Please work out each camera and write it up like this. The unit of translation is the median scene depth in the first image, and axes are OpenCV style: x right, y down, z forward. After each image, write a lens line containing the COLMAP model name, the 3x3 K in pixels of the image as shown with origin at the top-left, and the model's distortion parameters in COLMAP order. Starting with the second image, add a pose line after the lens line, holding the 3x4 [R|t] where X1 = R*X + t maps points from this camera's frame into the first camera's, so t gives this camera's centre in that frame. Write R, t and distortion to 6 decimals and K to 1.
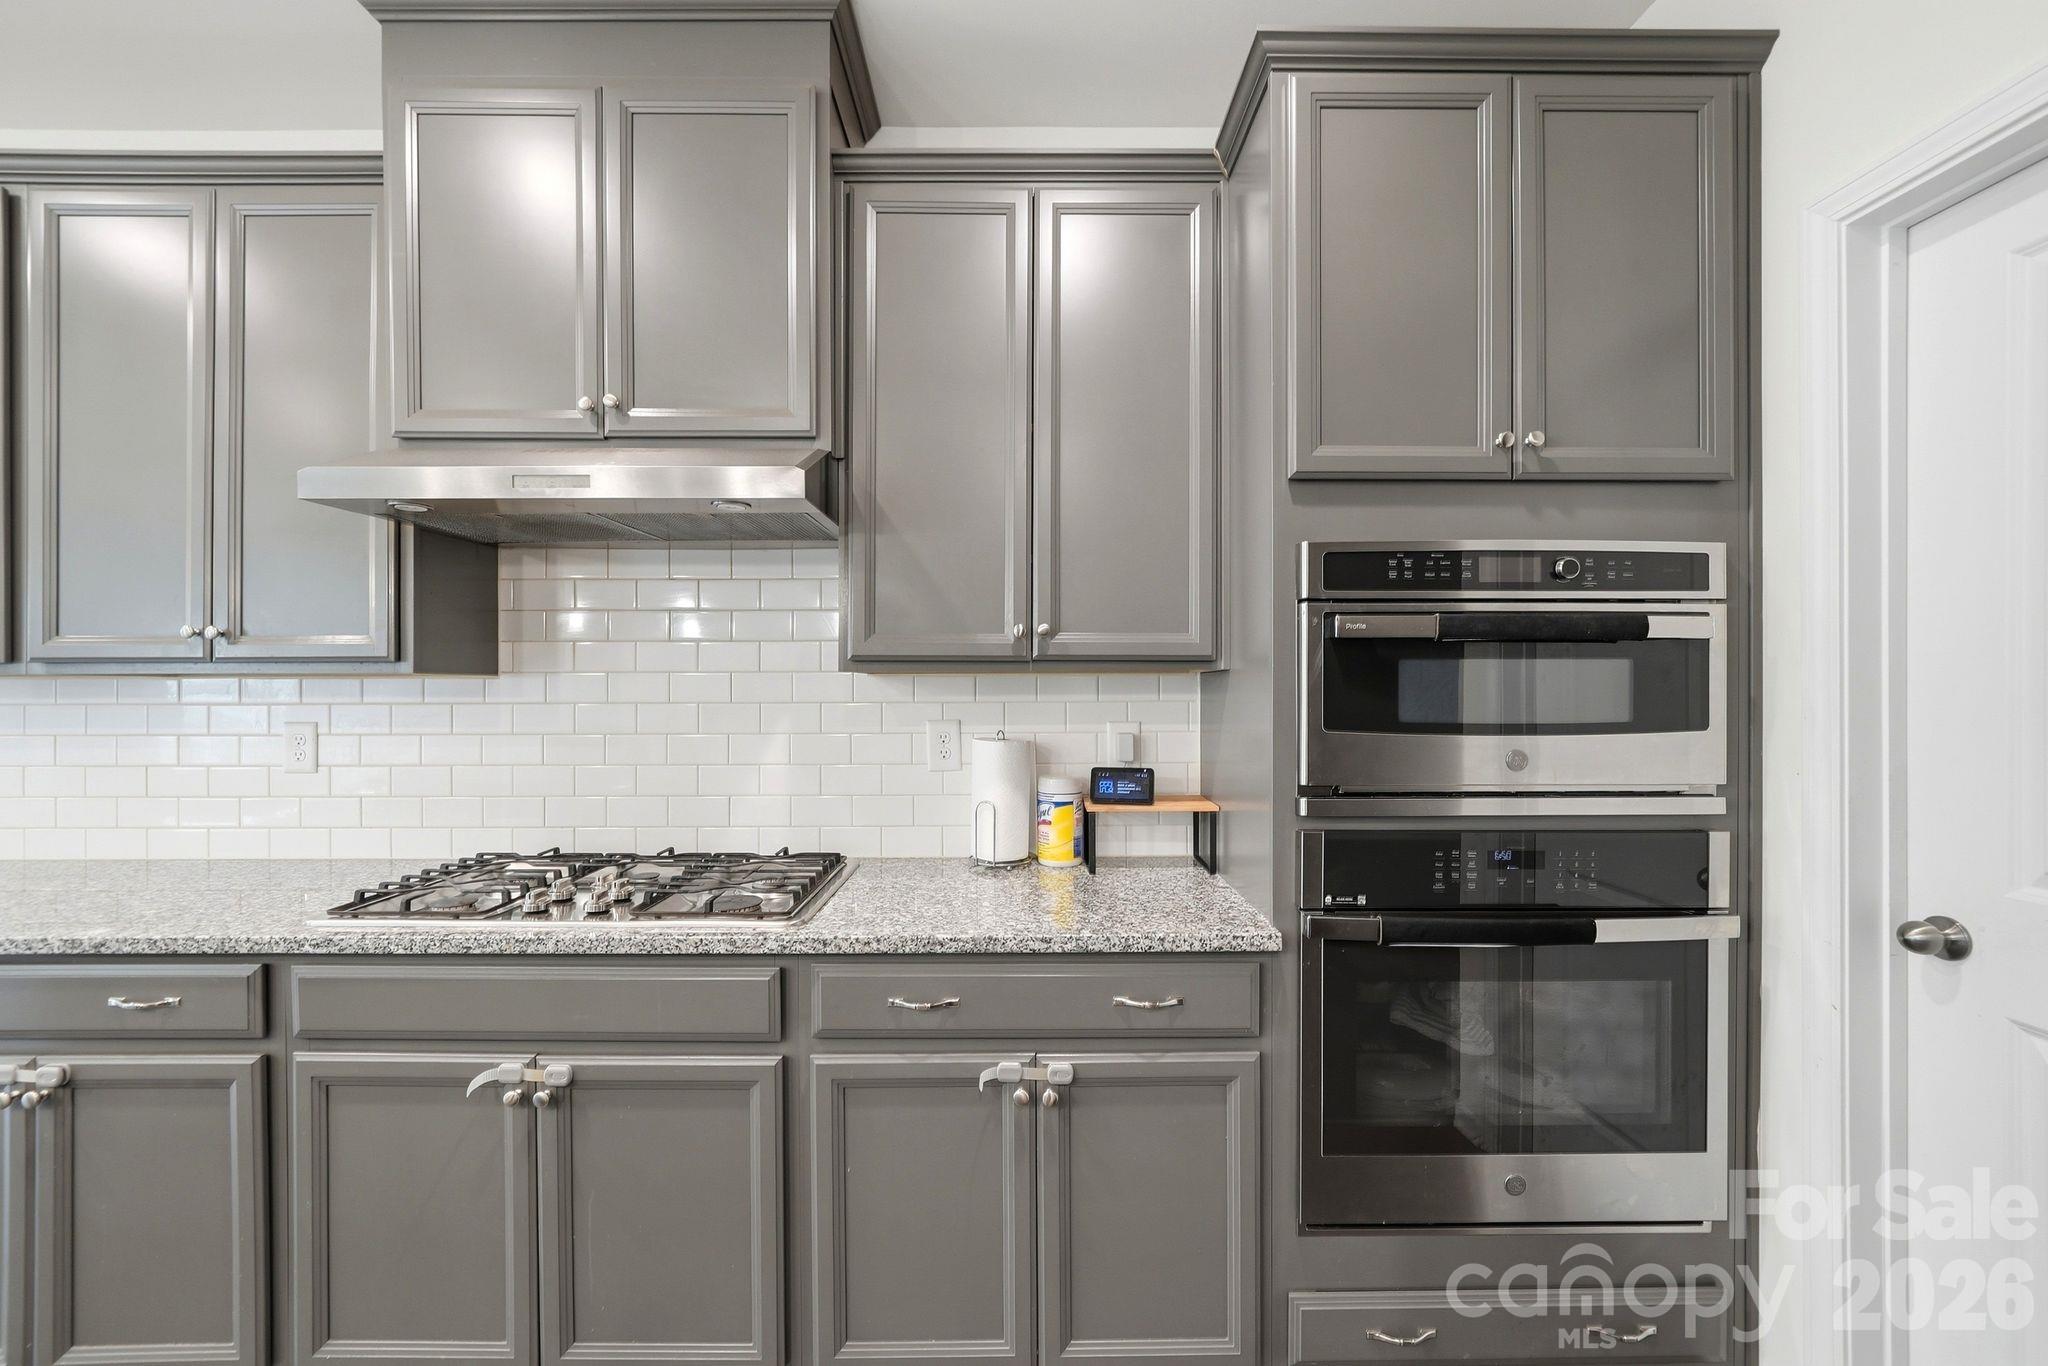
lens RADIAL K [[813.6, 0, 1024.9], [0, 813.6, 690.9], [0, 0, 1]] dist [-0.009842, 0.000550]
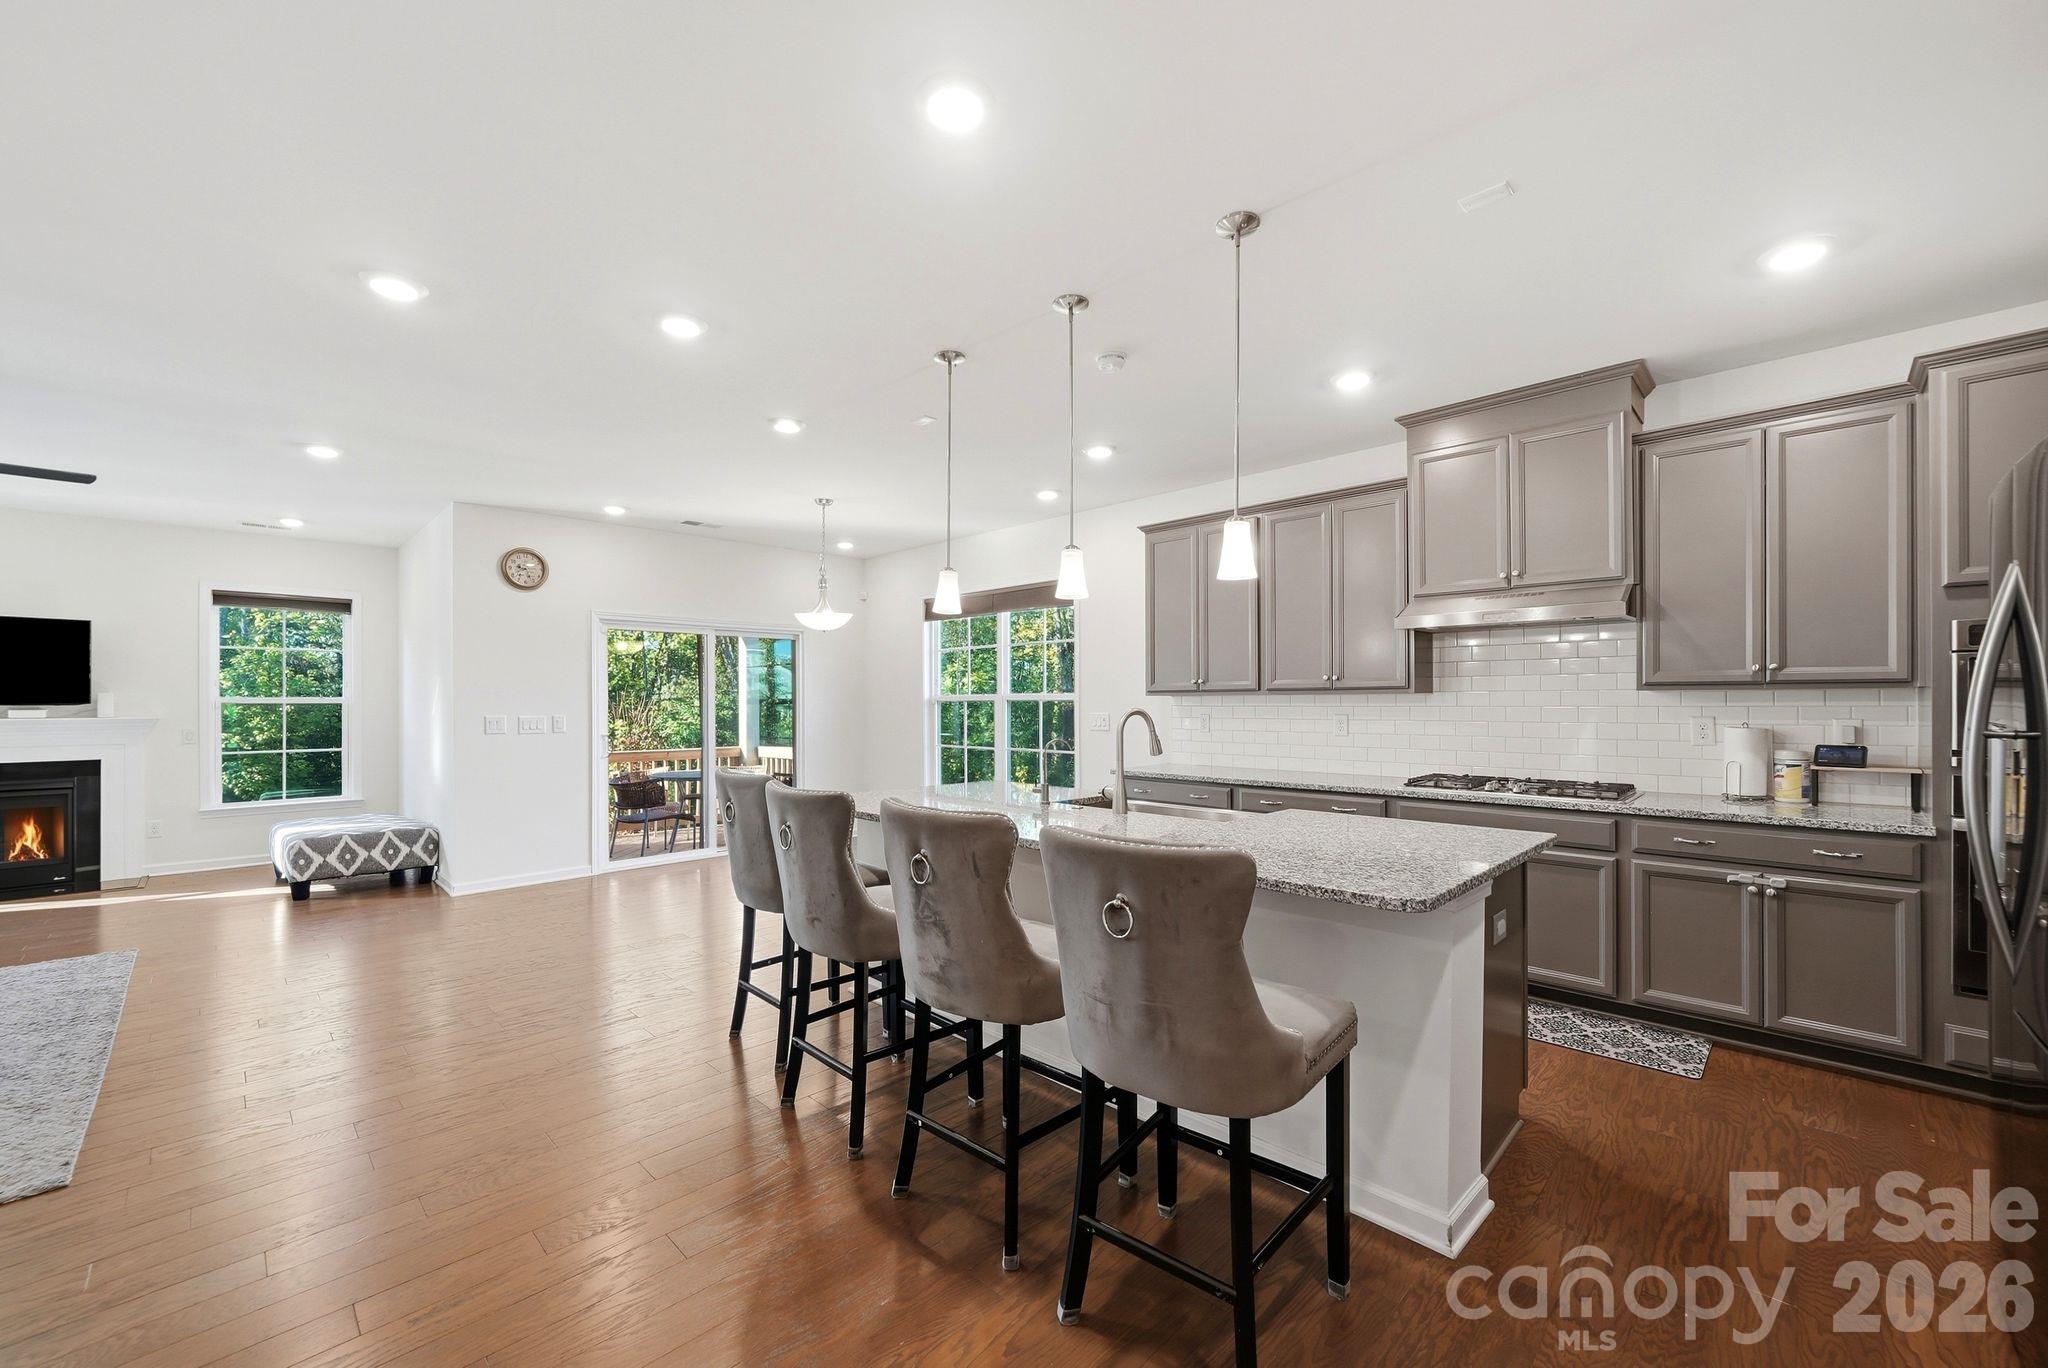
lens RADIAL K [[813.6, 0, 1018.8], [0, 813.6, 701.3], [0, 0, 1]] dist [-0.009842, 0.000550]
pose [[0.705942, -0.001218, -0.708268, 0.110308], [0.004069, 0.999989, 0.002336, -0.007921], [0.708258, -0.004531, 0.705939, -1.510038]]
